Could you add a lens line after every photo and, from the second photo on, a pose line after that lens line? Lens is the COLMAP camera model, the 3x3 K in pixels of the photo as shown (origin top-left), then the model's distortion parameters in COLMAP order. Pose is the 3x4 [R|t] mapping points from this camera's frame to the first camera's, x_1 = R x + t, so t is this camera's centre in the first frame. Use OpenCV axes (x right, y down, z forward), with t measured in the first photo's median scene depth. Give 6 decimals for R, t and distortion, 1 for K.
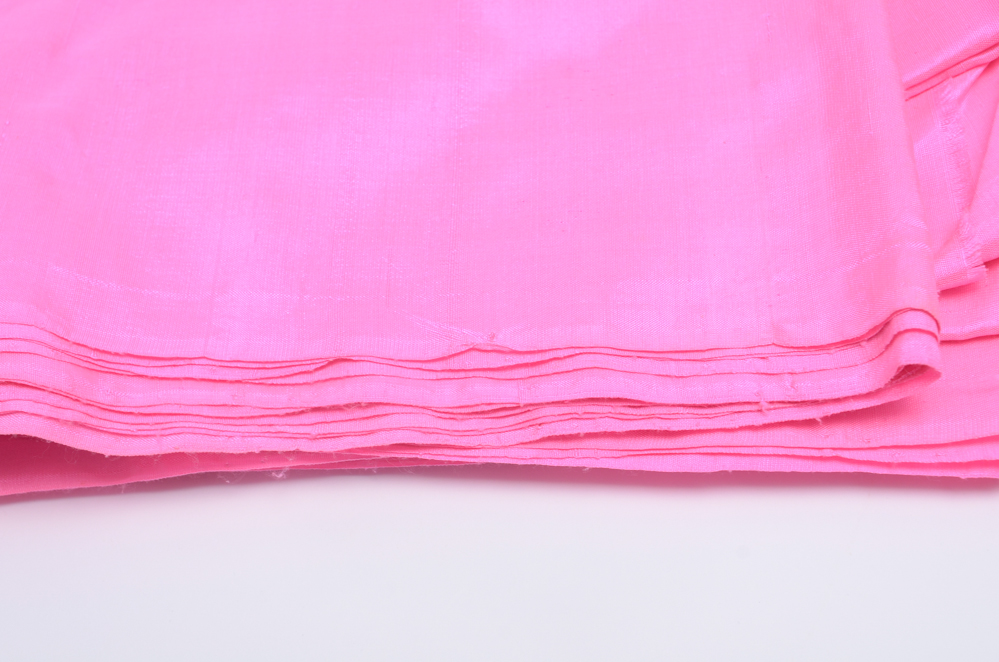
lens RADIAL K [[1830.7, 0, 499.5], [0, 1830.7, 331.0], [0, 0, 1]] dist [0.005209, 0.000268]
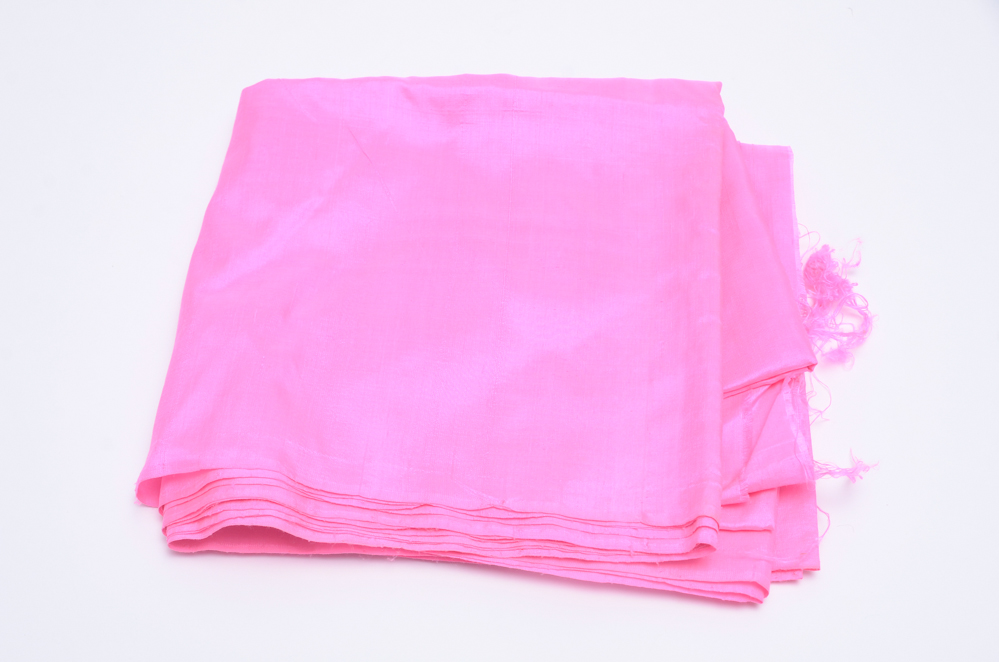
lens RADIAL K [[1830.7, 0, 499.5], [0, 1830.7, 331.0], [0, 0, 1]] dist [0.005209, 0.000268]
pose [[0.992954, 0.115779, 0.025242, -0.081450], [-0.115465, 0.993219, -0.013555, -0.157627], [-0.026640, 0.010545, 0.999589, -1.023154]]
